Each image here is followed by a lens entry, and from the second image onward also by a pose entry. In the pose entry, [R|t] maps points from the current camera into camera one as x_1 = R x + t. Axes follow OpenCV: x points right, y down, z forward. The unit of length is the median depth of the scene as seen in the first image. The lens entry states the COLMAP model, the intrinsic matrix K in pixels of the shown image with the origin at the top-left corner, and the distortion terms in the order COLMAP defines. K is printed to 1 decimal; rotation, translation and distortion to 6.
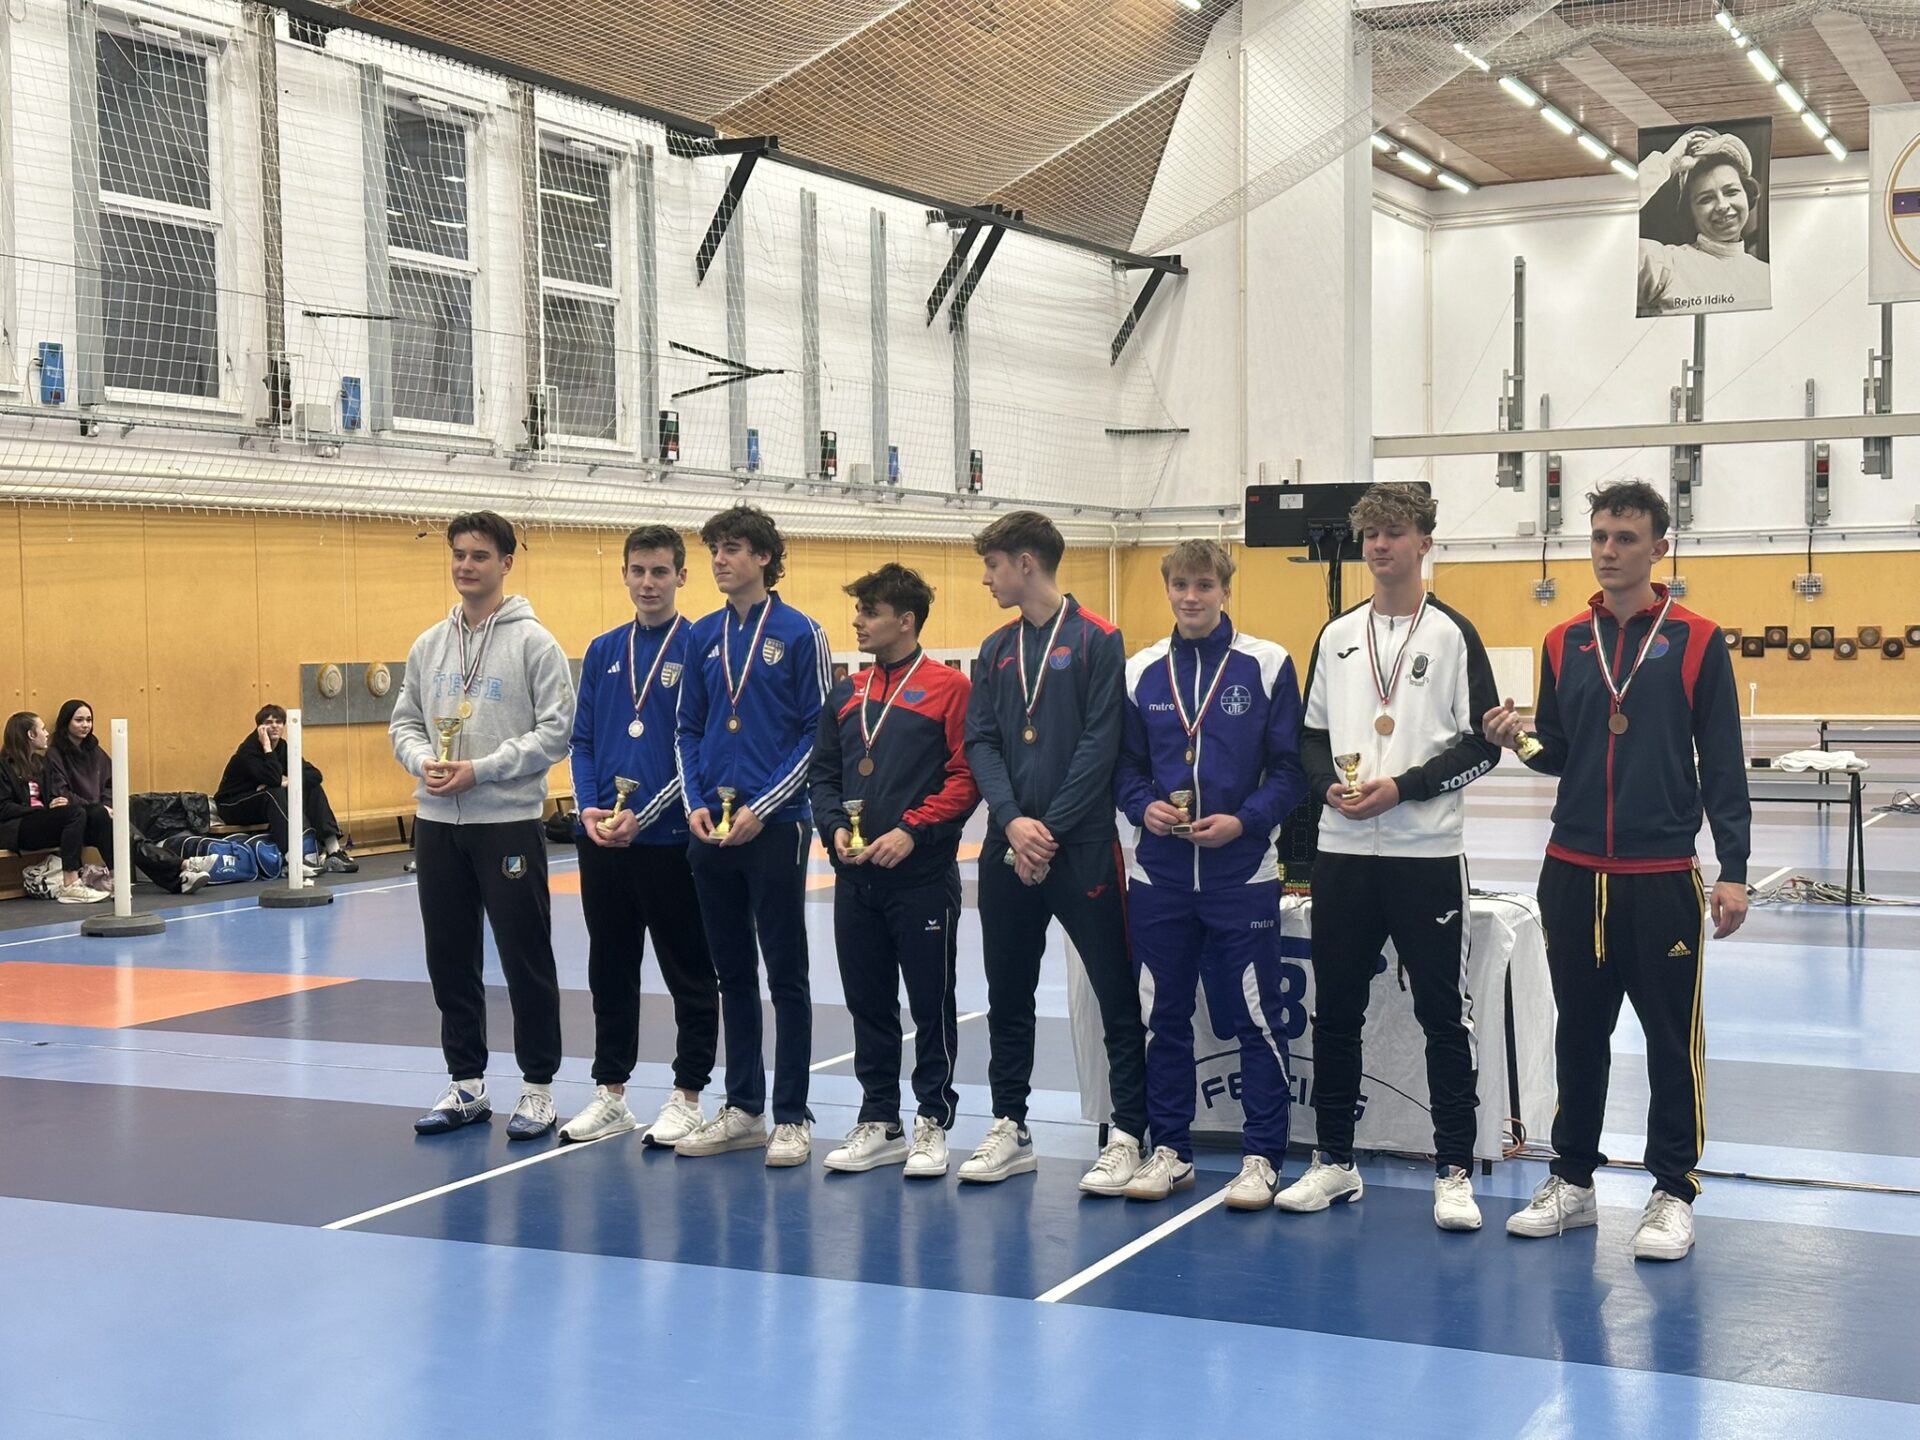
lens RADIAL K [[2662.4, 0, 954.9], [0, 2662.4, 748.8], [0, 0, 1]] dist [0.115486, -0.113587]
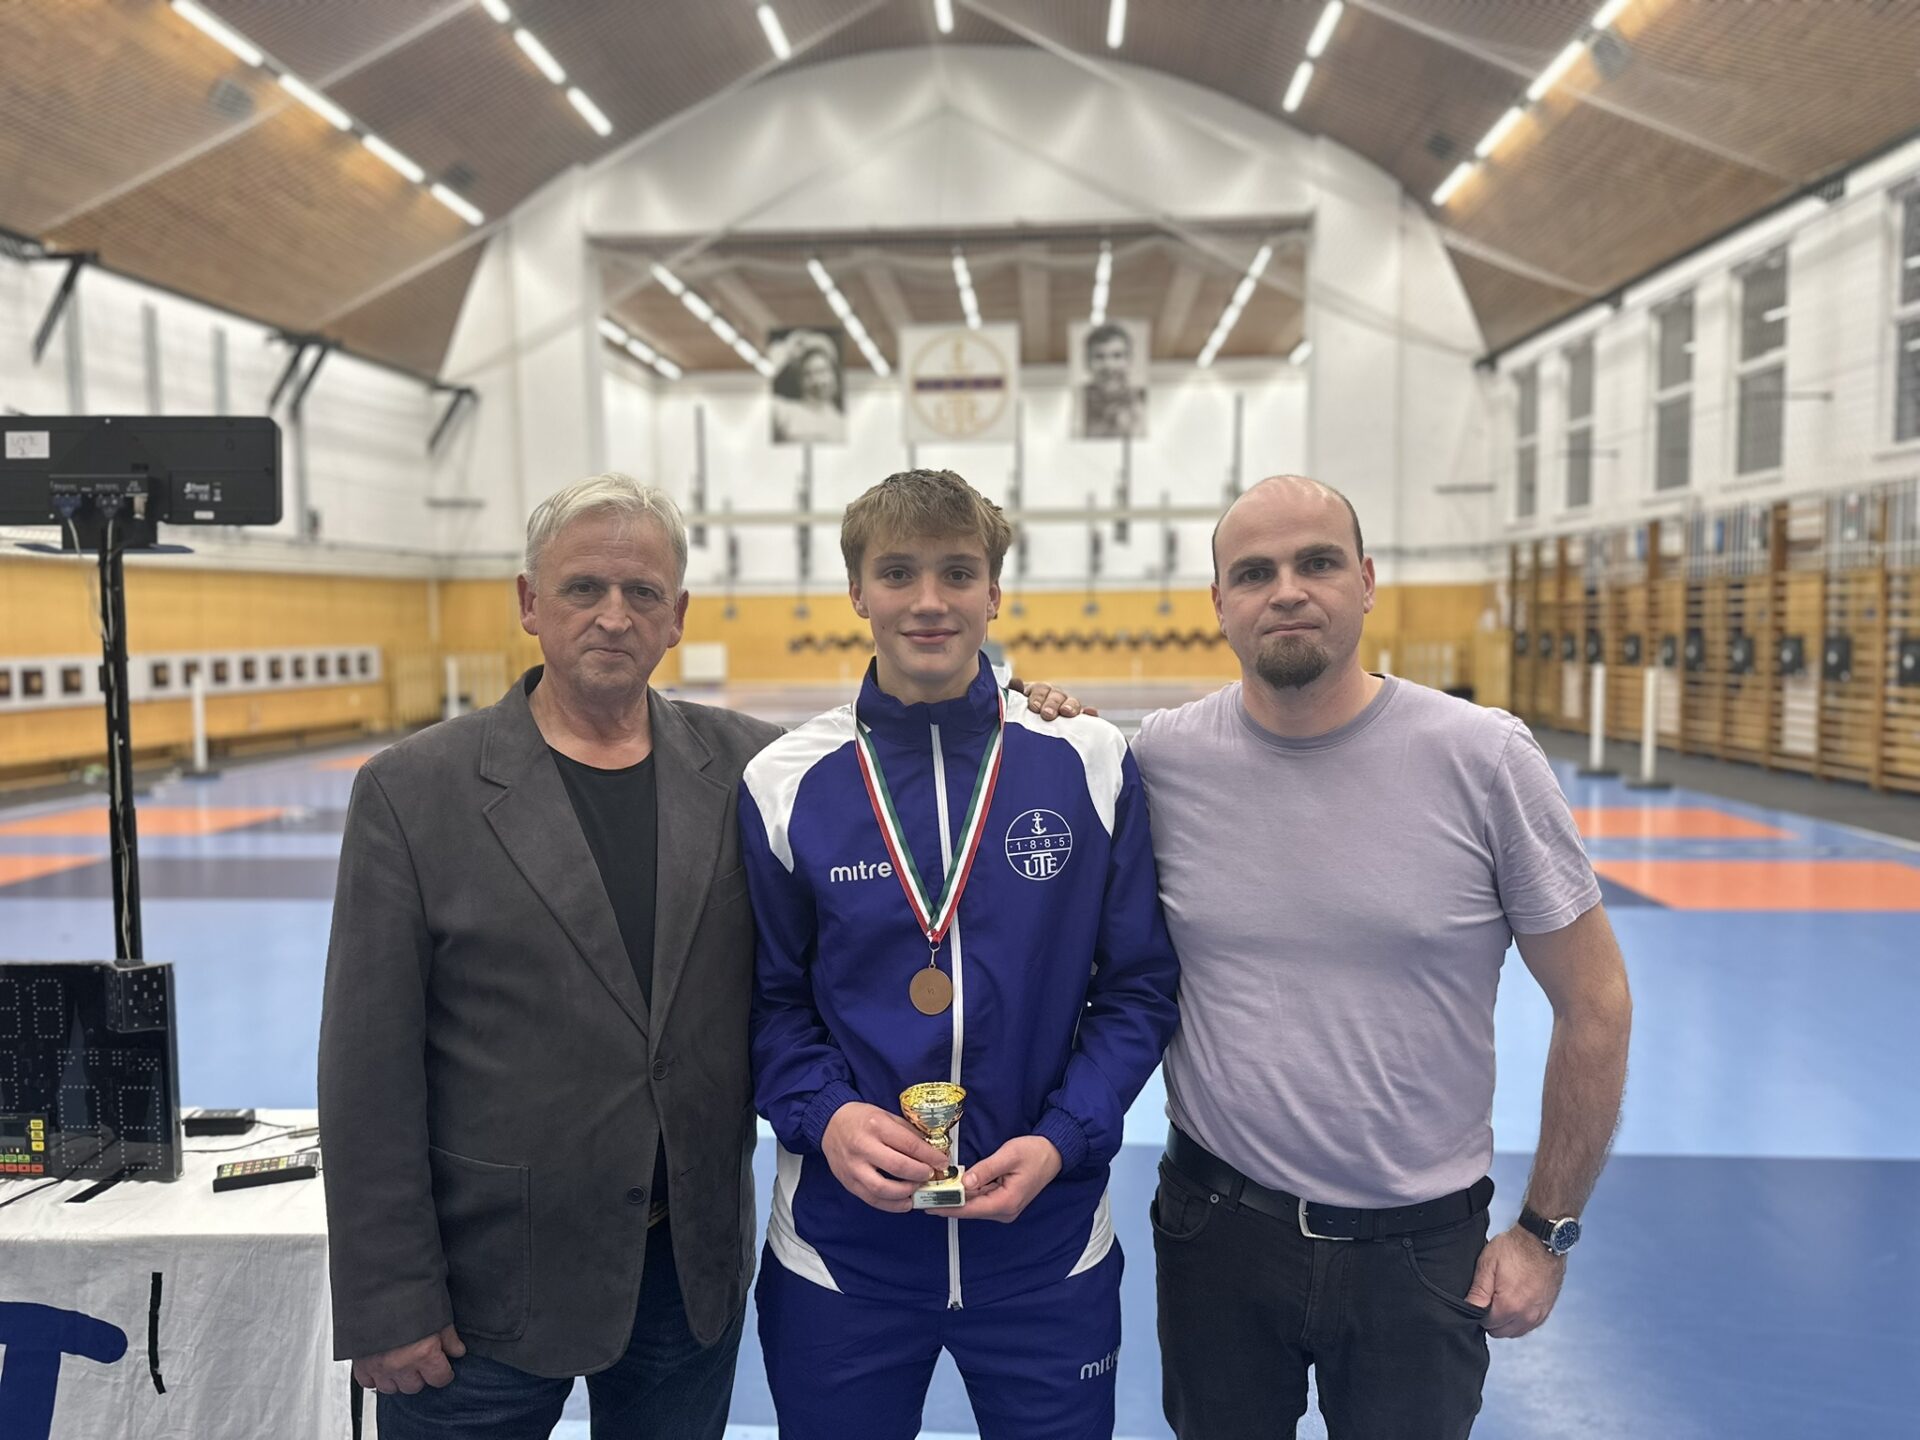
lens RADIAL K [[1352.4, 0, 965.4], [0, 1352.4, 732.8], [0, 0, 1]] dist [0.071062, -0.093690]
pose [[0.930014, -0.025483, 0.366639, 0.056912], [0.014457, 0.999358, 0.032787, -0.010818], [-0.367239, -0.025192, 0.929785, 0.184011]]
